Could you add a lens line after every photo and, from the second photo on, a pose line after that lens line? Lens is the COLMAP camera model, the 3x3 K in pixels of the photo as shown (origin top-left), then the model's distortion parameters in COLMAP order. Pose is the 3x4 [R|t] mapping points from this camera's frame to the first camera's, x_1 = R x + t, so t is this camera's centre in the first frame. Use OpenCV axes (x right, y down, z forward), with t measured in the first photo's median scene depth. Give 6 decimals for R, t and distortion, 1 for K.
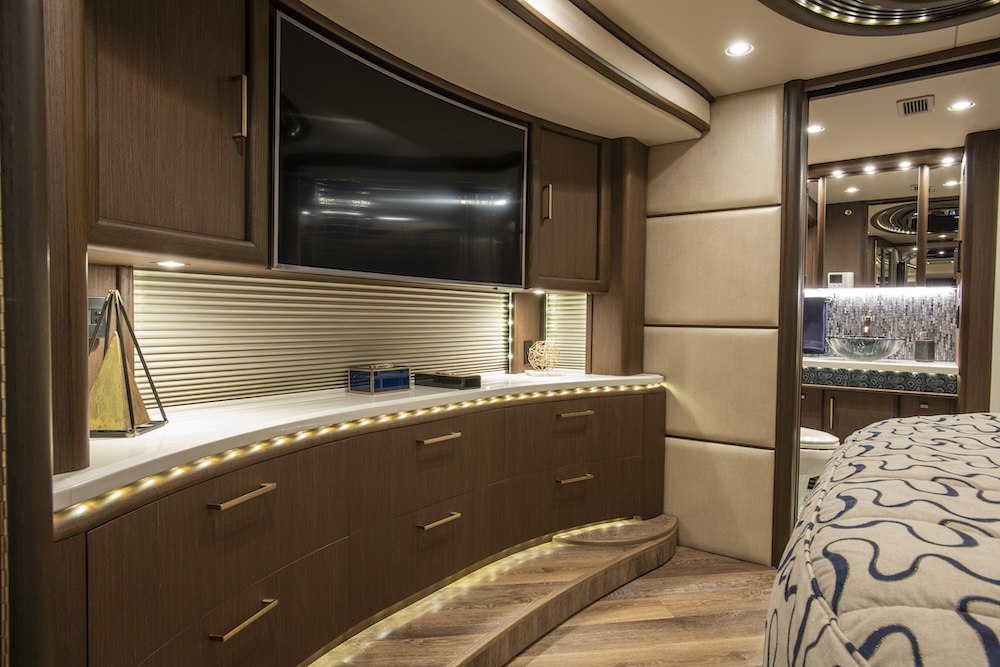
lens RADIAL K [[626.5, 0, 499.2], [0, 626.5, 334.1], [0, 0, 1]] dist [0.024771, 0.005616]
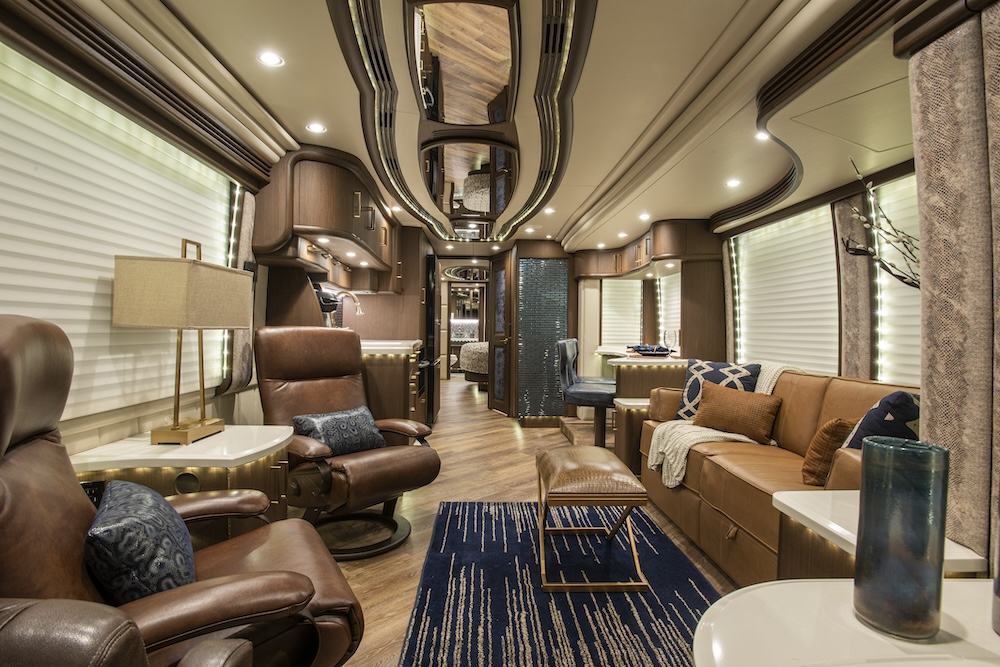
lens RADIAL K [[534.4, 0, 500.9], [0, 534.4, 332.4], [0, 0, 1]] dist [-0.028983, 0.013394]
pose [[0.779252, -0.012429, 0.626588, -1.167373], [0.018565, 0.999822, -0.003255, 0.016859], [-0.626436, 0.014169, 0.779344, -1.566866]]
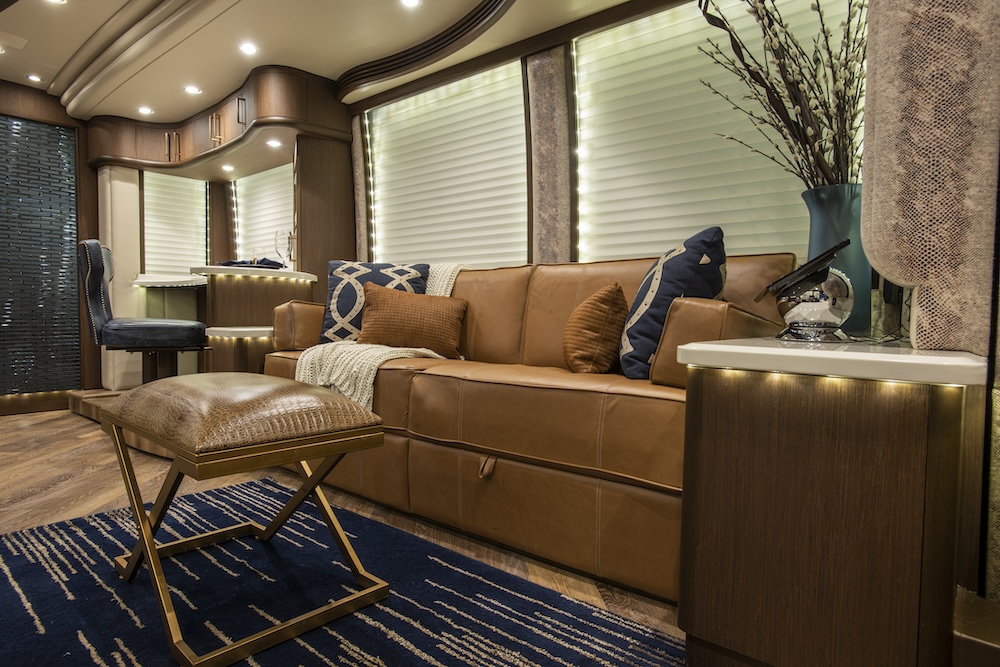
lens RADIAL K [[589.6, 0, 517.4], [0, 589.6, 337.8], [0, 0, 1]] dist [-0.041851, 0.022132]
pose [[0.059818, -0.055476, 0.996667, -1.045764], [0.018956, 0.998338, 0.054431, 0.109932], [-0.998029, 0.015637, 0.060771, -1.349398]]
